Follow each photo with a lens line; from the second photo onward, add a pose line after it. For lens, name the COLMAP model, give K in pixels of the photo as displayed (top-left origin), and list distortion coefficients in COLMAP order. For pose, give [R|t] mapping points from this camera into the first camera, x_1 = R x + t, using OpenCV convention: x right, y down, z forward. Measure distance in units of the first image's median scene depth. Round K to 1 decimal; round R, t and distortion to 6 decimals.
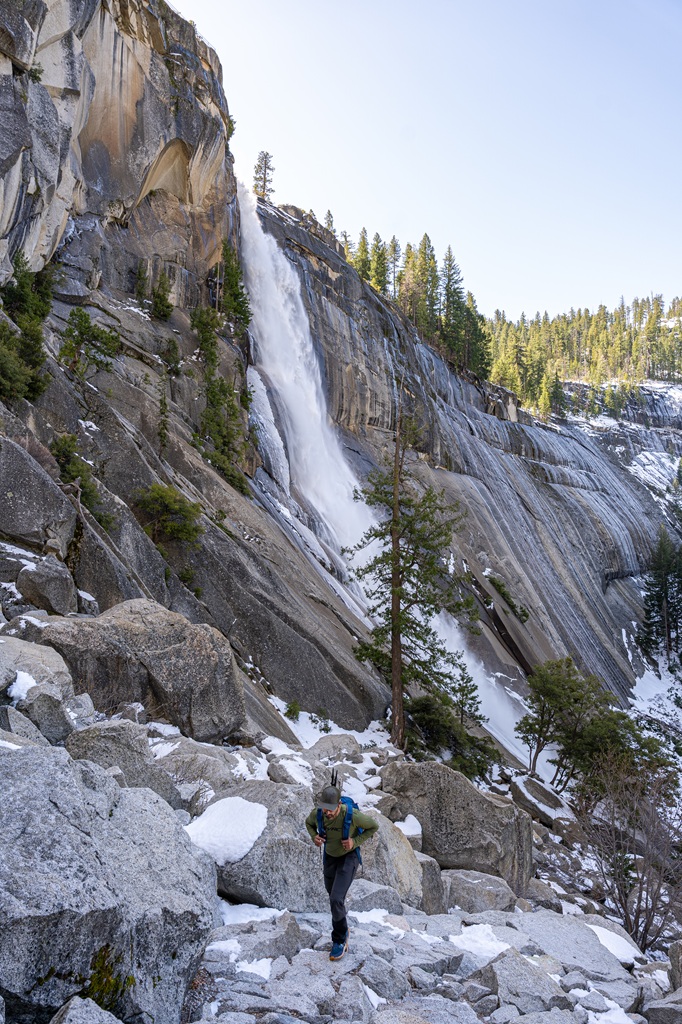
lens RADIAL K [[669.0, 0, 344.5], [0, 669.0, 514.9], [0, 0, 1]] dist [0.000179, -0.009476]
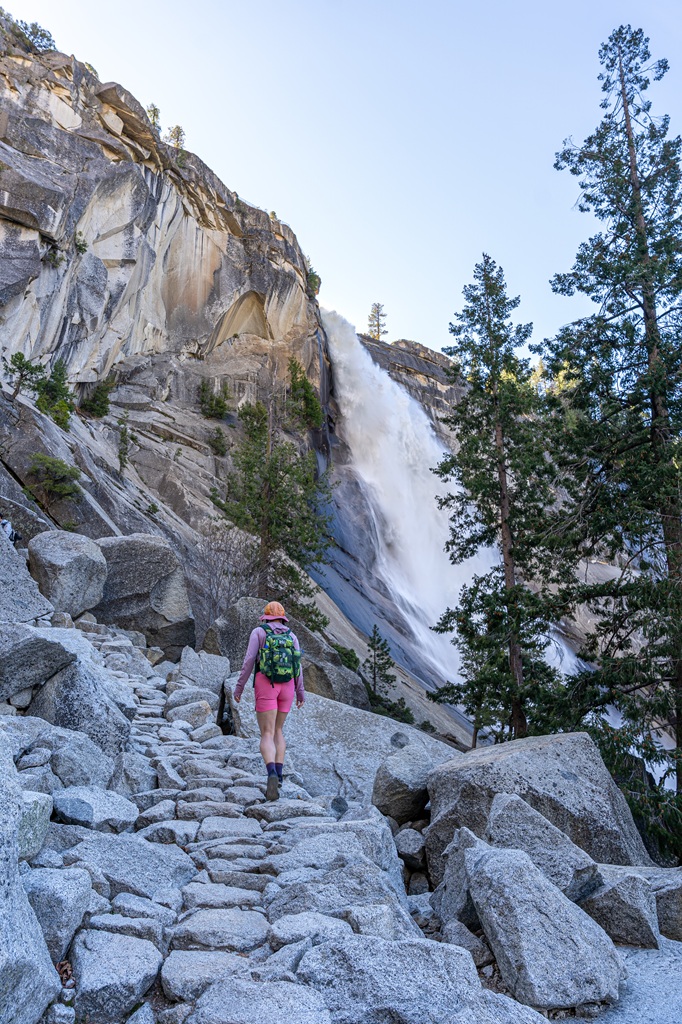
lens RADIAL K [[669.0, 0, 340.5], [0, 669.0, 510.1], [0, 0, 1]] dist [0.000179, -0.009476]
pose [[0.934726, -0.148836, -0.322700, 0.245012], [0.064716, 0.964177, -0.257245, 0.158388], [0.349427, 0.219569, 0.910873, 0.016449]]
